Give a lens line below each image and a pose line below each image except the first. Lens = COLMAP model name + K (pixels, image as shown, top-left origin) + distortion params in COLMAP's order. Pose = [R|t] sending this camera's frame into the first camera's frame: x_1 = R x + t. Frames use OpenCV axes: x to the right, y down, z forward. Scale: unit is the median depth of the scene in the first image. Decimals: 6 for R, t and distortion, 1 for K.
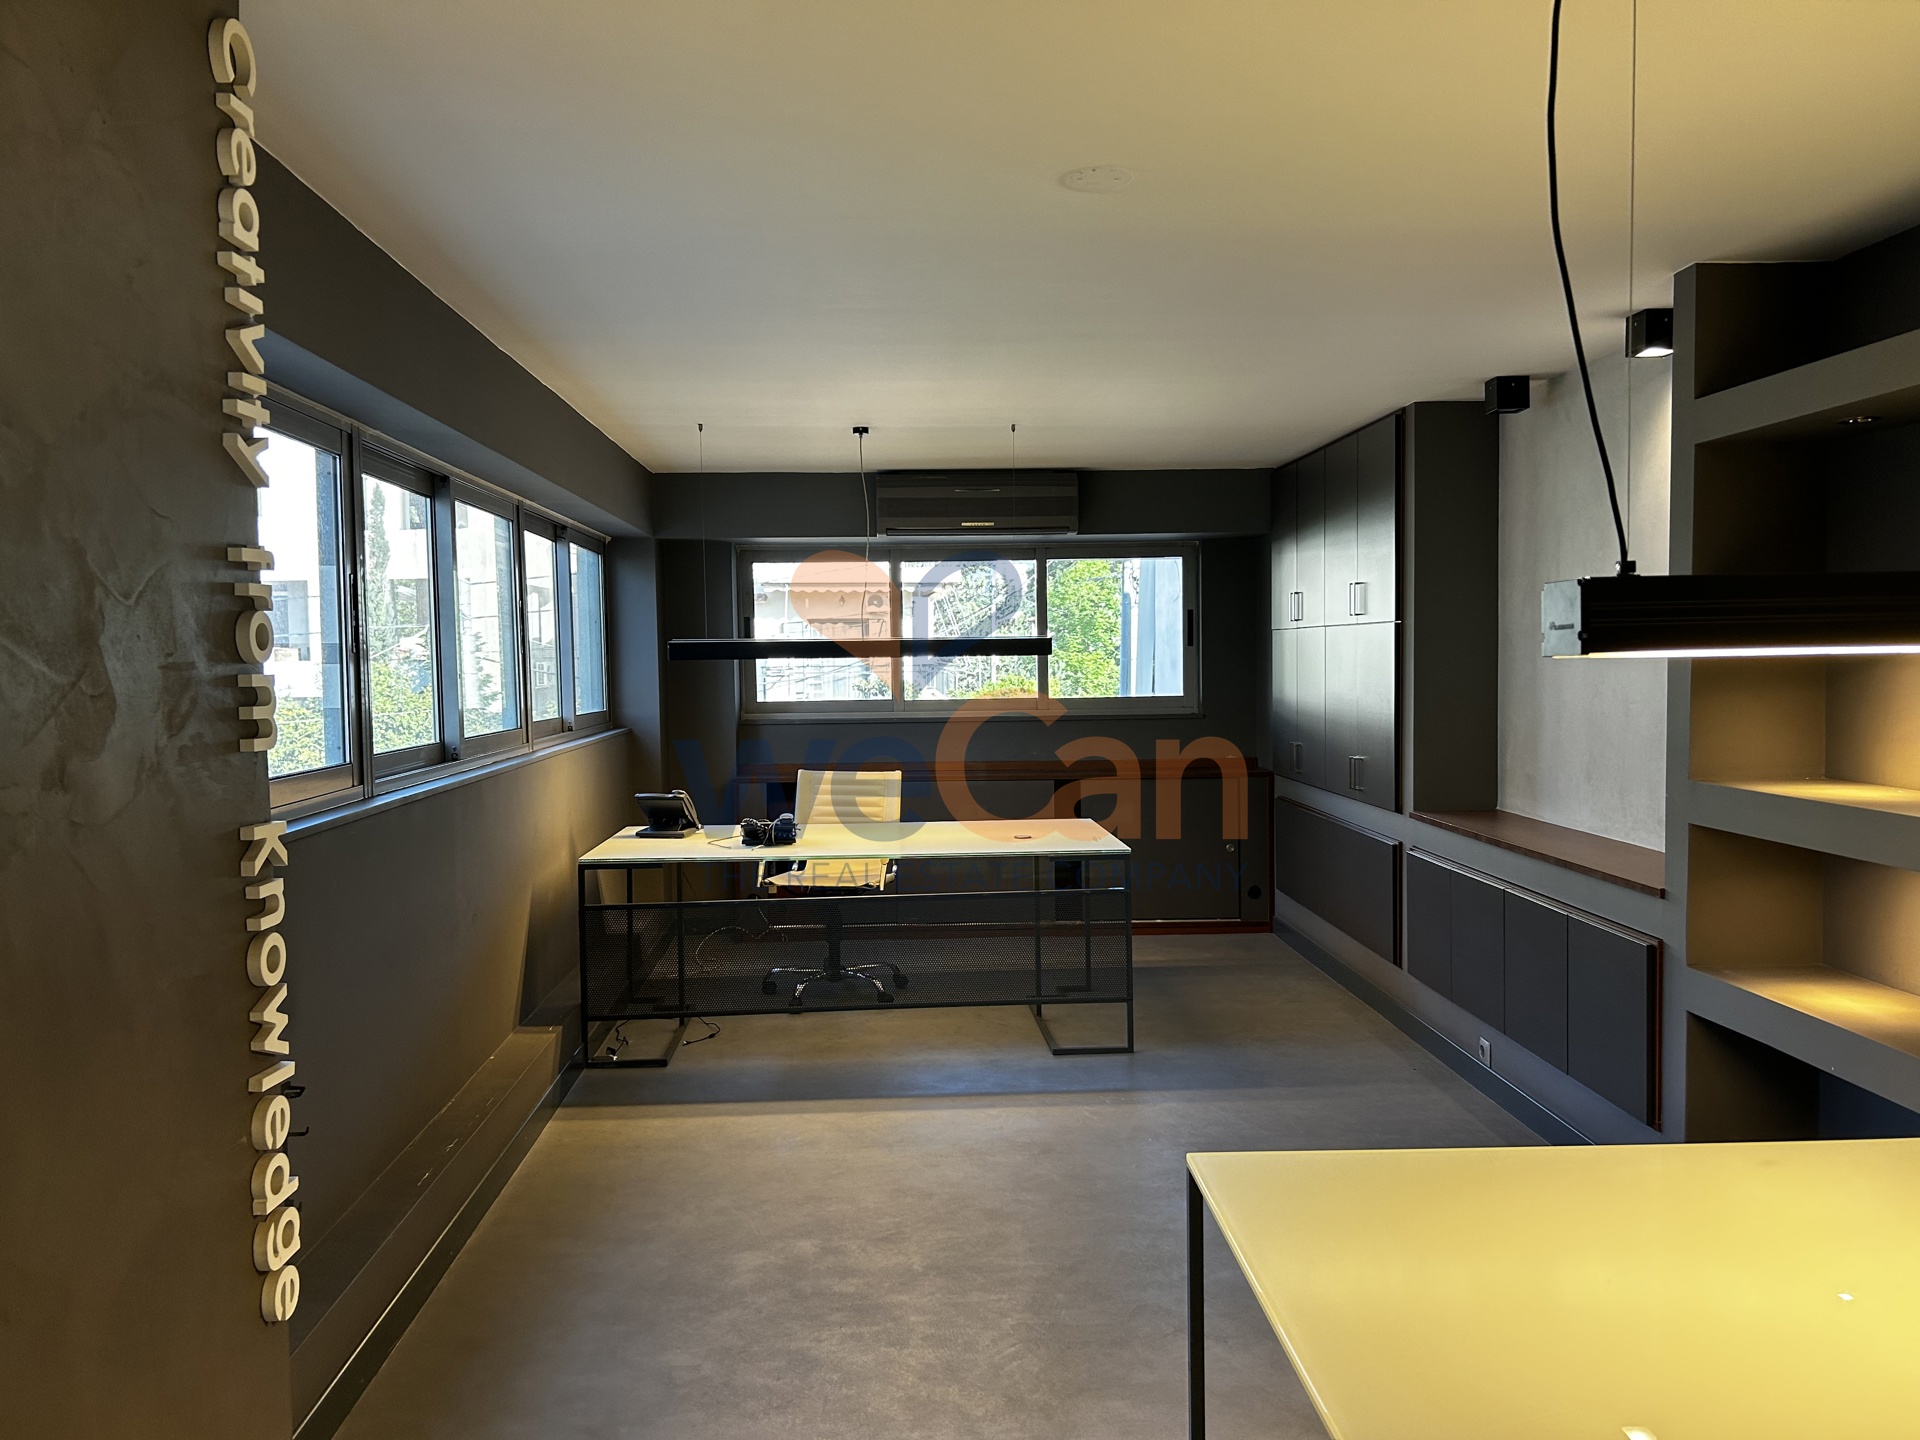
lens RADIAL K [[1448.0, 0, 955.0], [0, 1448.0, 722.5], [0, 0, 1]] dist [0.067214, -0.067120]
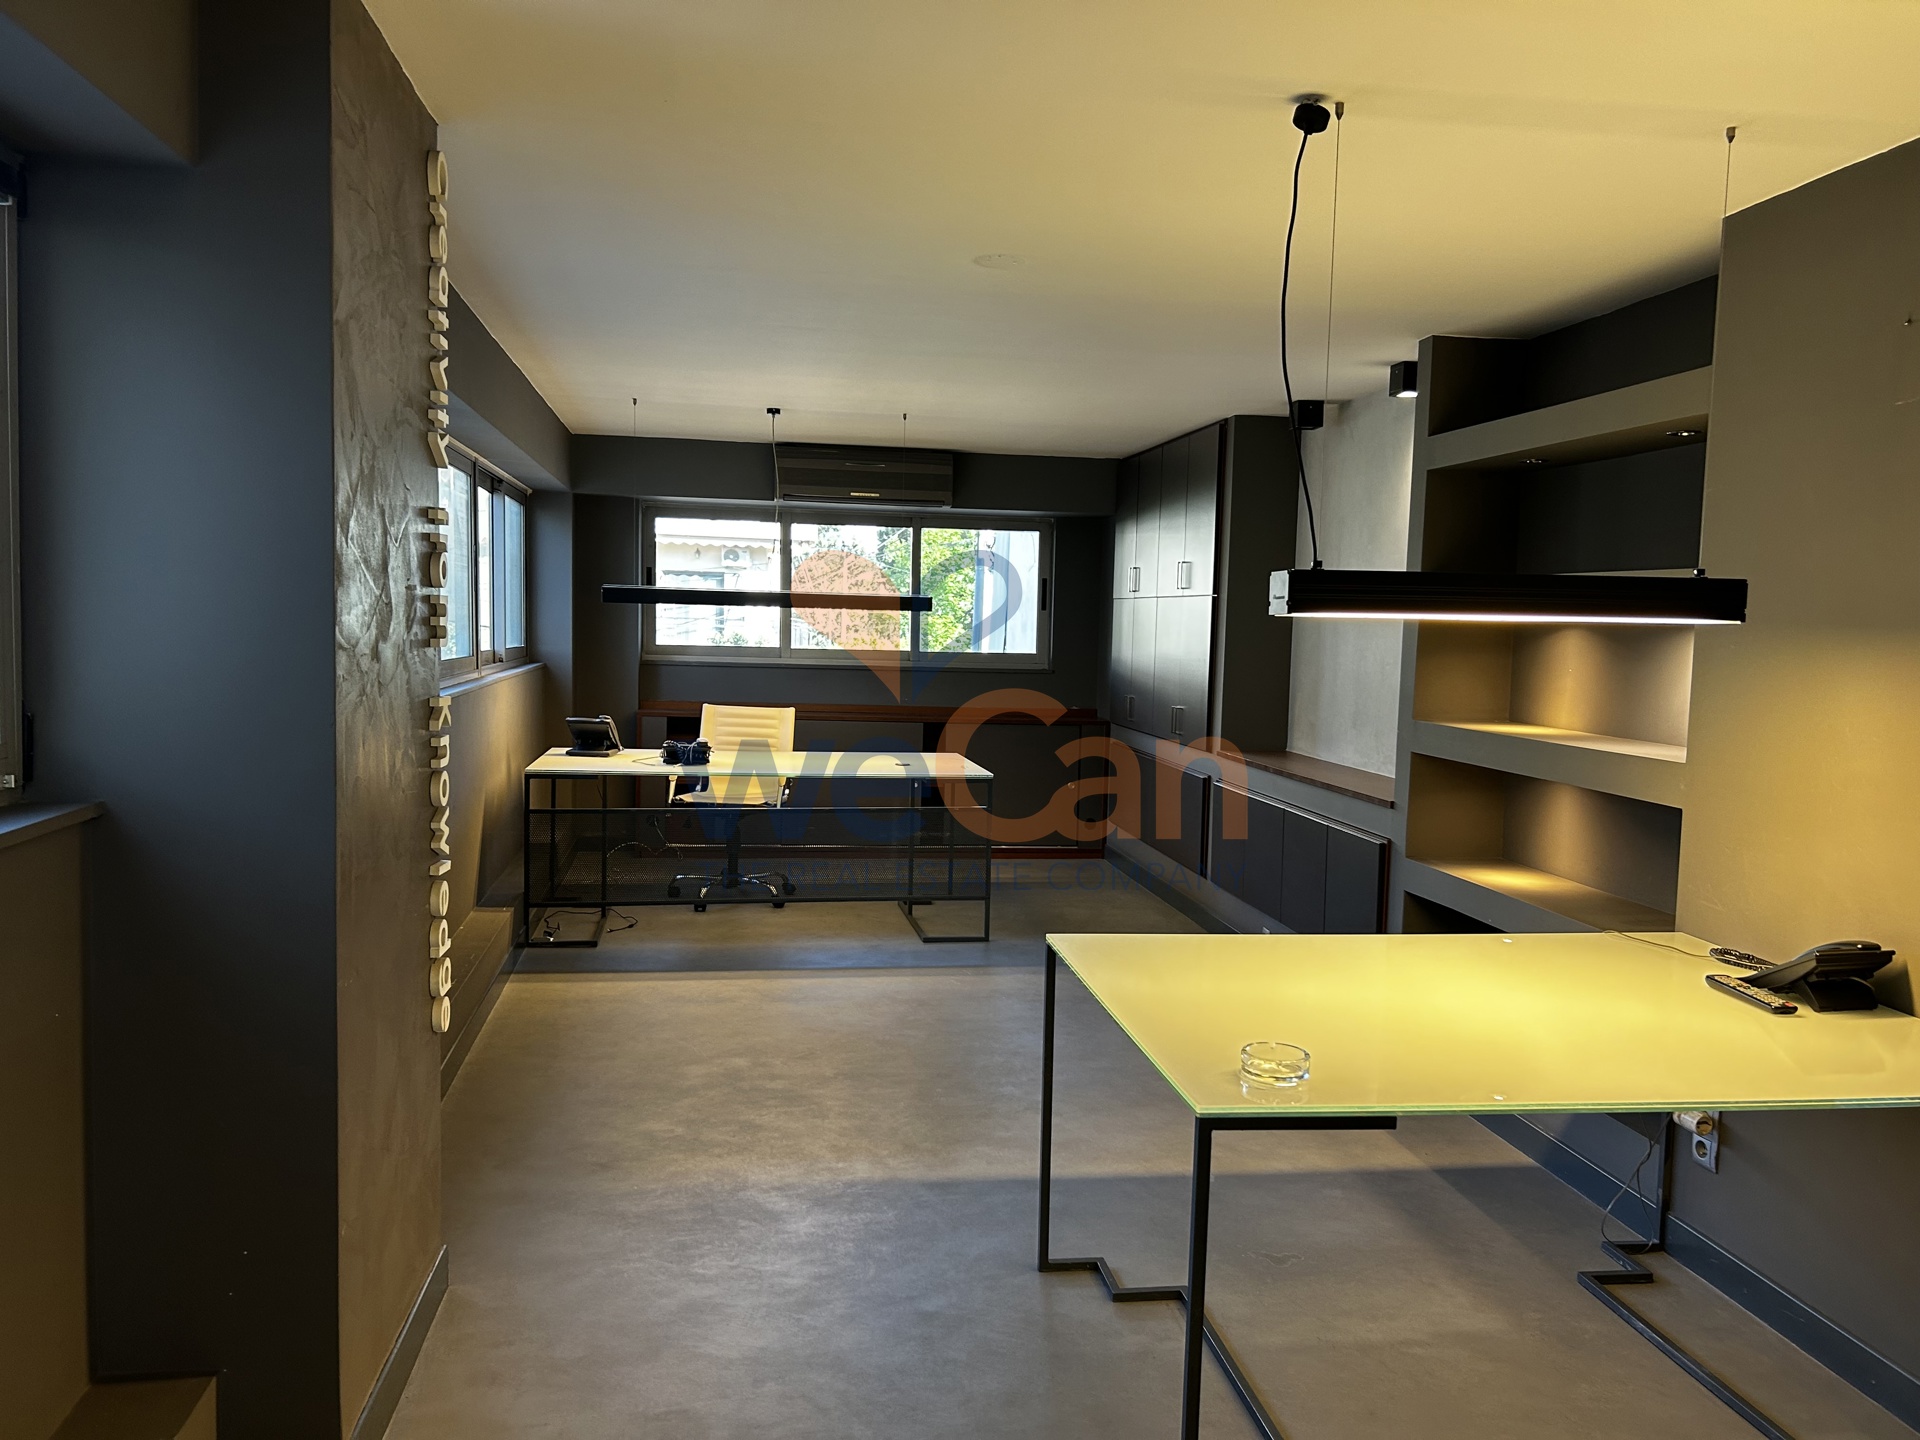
lens RADIAL K [[1448.0, 0, 954.6], [0, 1448.0, 722.2], [0, 0, 1]] dist [0.067214, -0.067120]
pose [[0.993526, 0.030866, 0.109335, -0.047062], [-0.033756, 0.999125, 0.024675, 0.016500], [-0.108478, -0.028206, 0.993699, -0.210261]]
